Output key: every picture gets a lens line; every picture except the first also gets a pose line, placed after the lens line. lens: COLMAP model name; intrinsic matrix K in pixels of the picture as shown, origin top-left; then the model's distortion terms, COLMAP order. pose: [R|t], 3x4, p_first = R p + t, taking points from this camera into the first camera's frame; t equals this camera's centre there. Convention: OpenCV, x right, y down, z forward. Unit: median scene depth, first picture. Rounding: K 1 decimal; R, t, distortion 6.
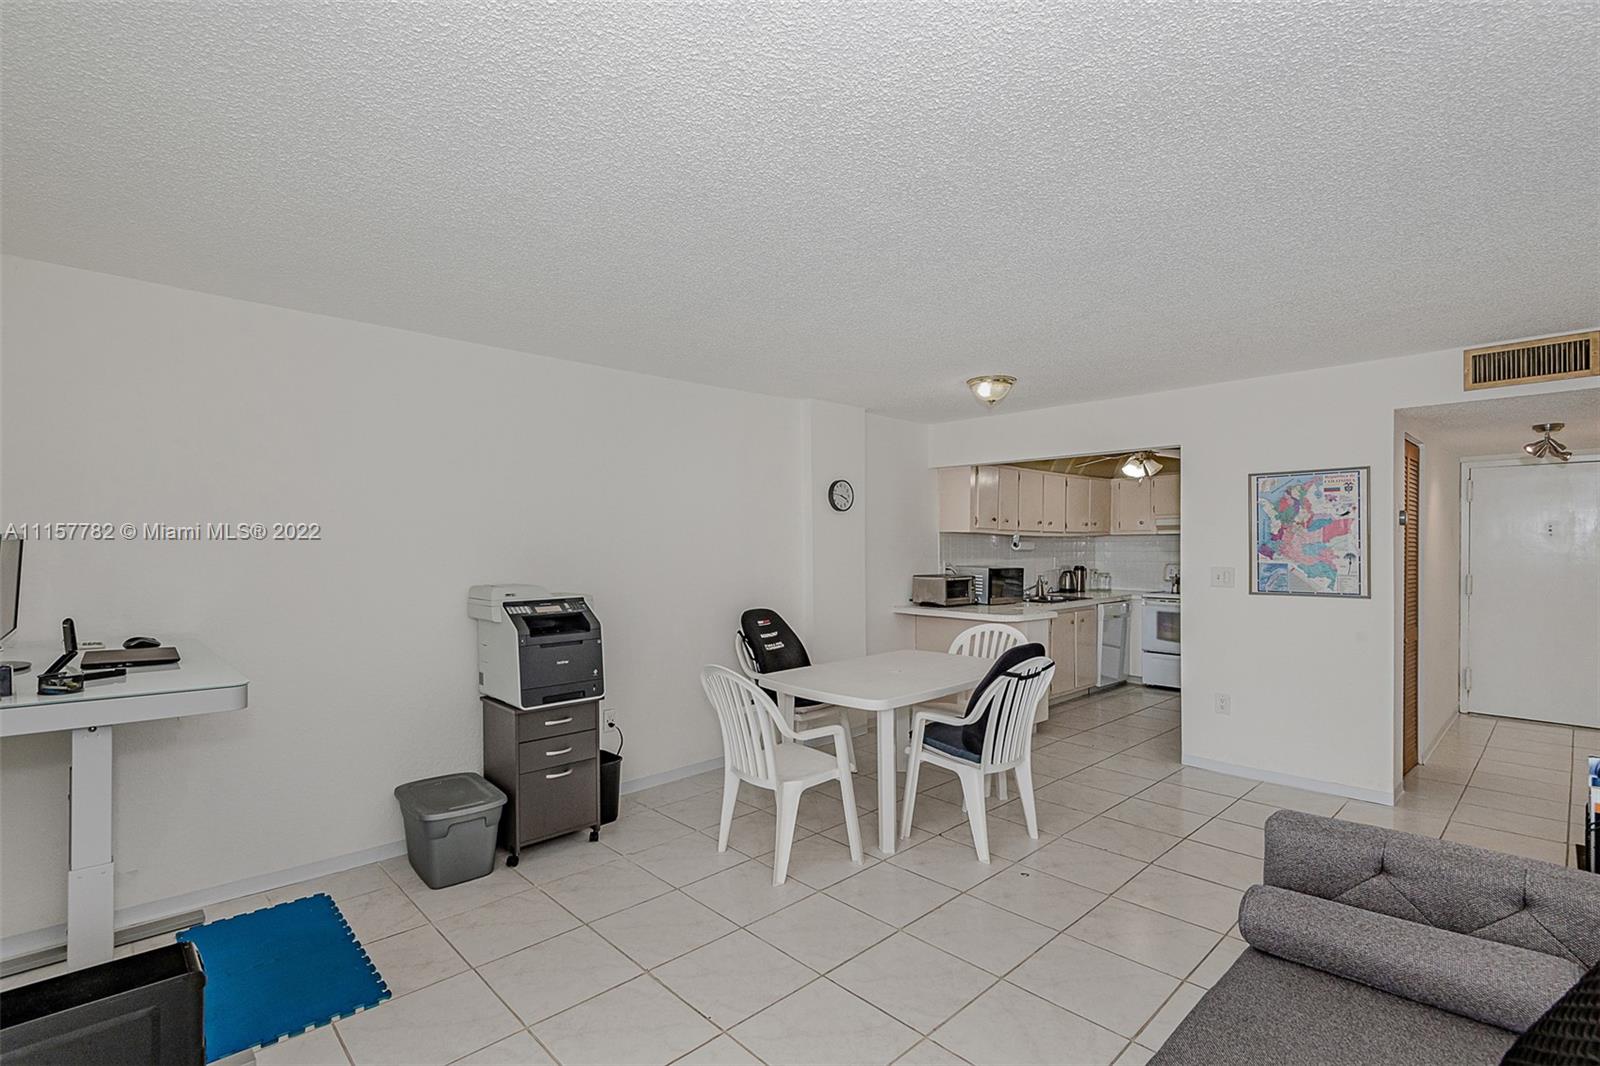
lens RADIAL K [[738.2, 0, 783.2], [0, 738.2, 532.8], [0, 0, 1]] dist [0.020718, -0.008550]
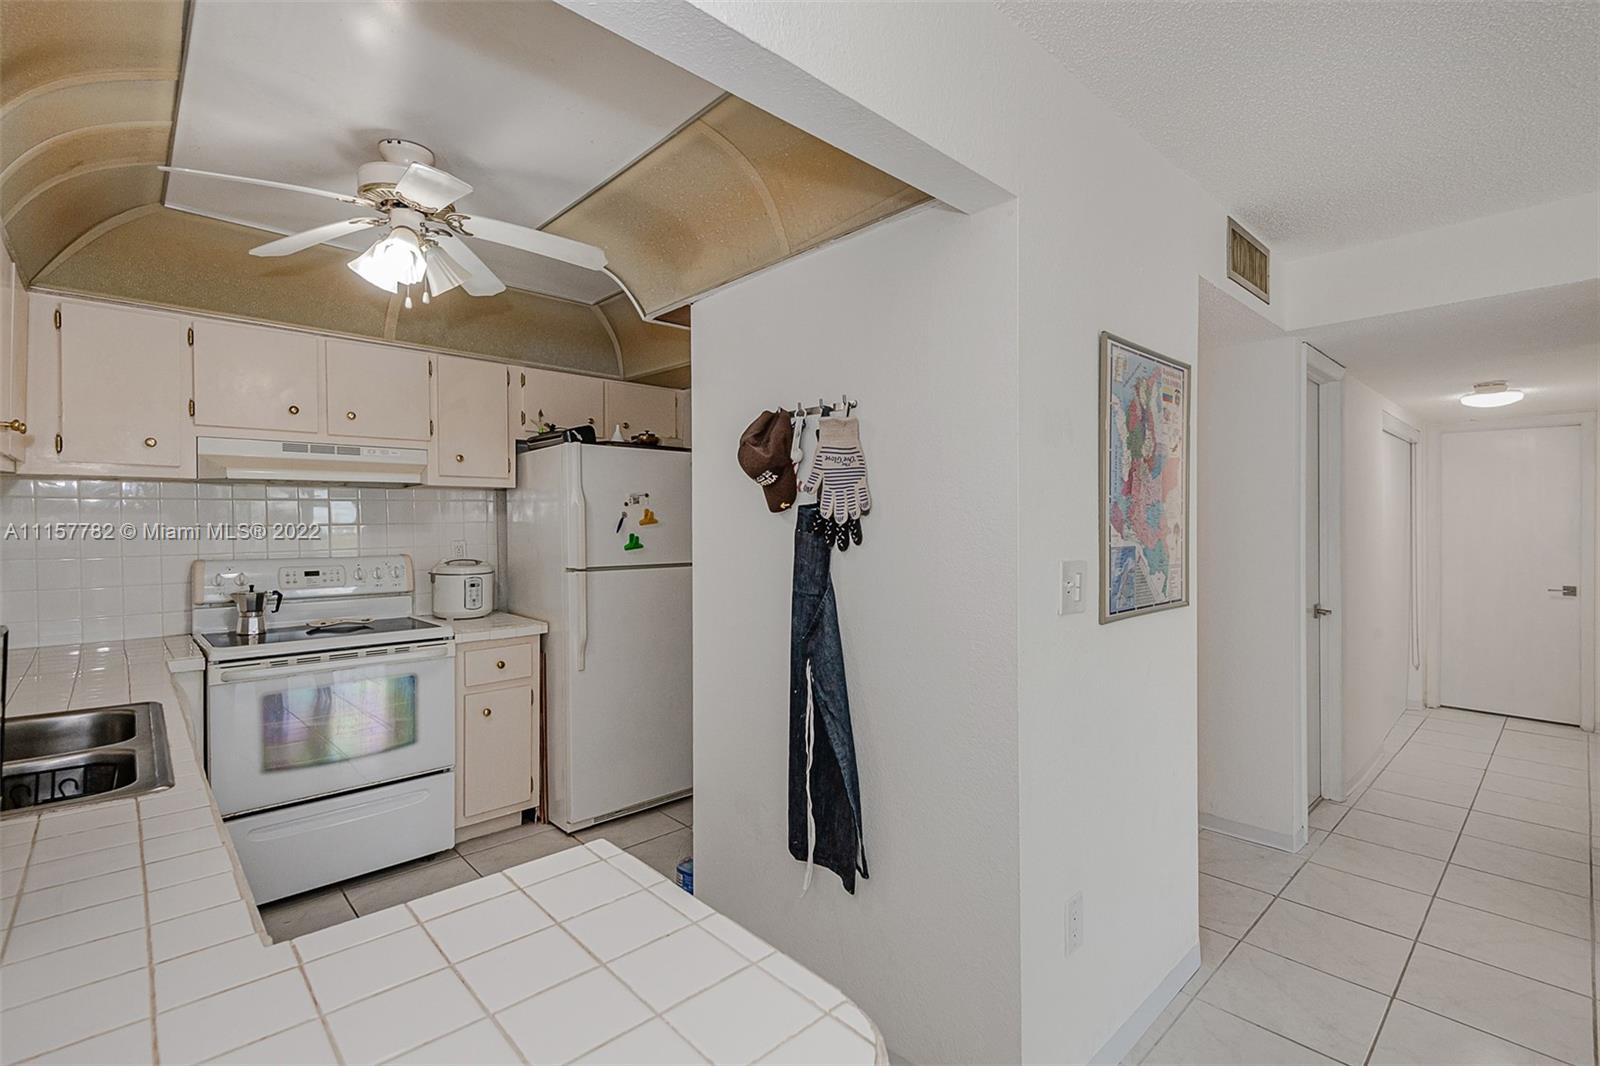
lens RADIAL K [[738.2, 0, 833.9], [0, 738.2, 538.2], [0, 0, 1]] dist [0.020718, -0.008550]
pose [[-0.030427, -0.007632, 0.999508, 0.134857], [-0.017411, 0.999823, 0.007105, 0.022697], [-0.999385, -0.017186, -0.030555, 0.730422]]
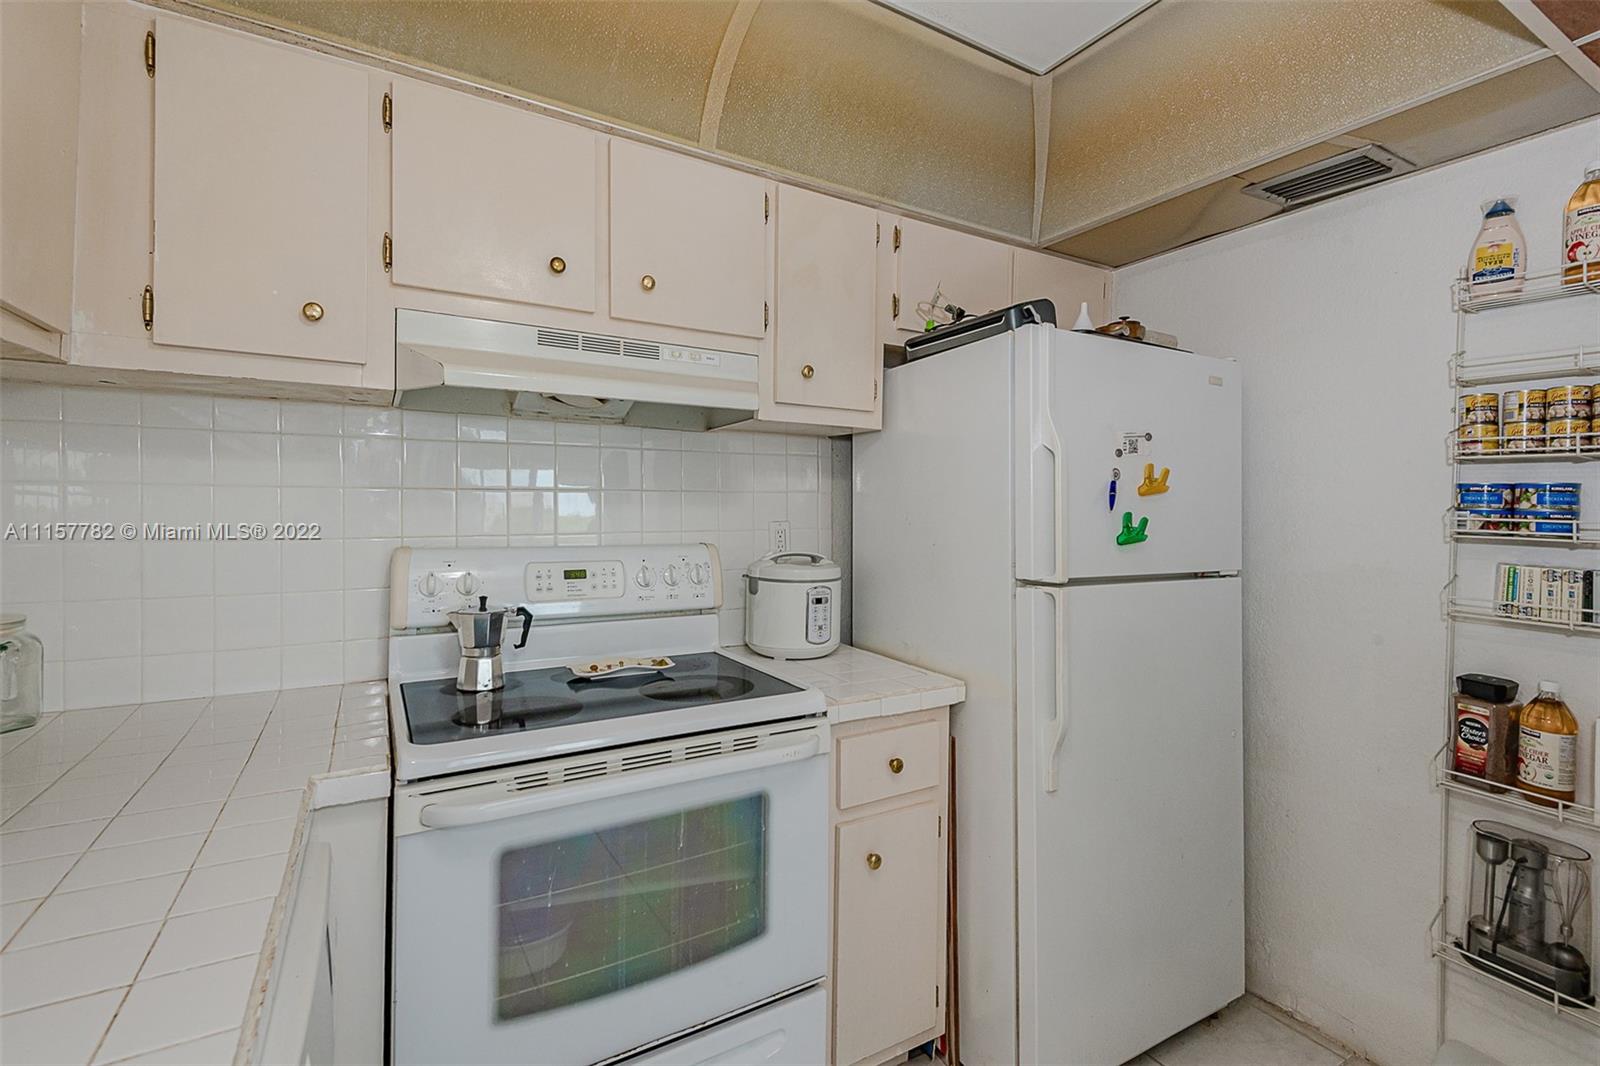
lens RADIAL K [[738.2, 0, 809.3], [0, 738.2, 526.5], [0, 0, 1]] dist [0.020718, -0.008550]
pose [[0.220278, -0.005850, 0.975419, 0.357900], [-0.032108, 0.999397, 0.013244, 0.030249], [-0.974908, -0.034236, 0.219958, 0.893230]]
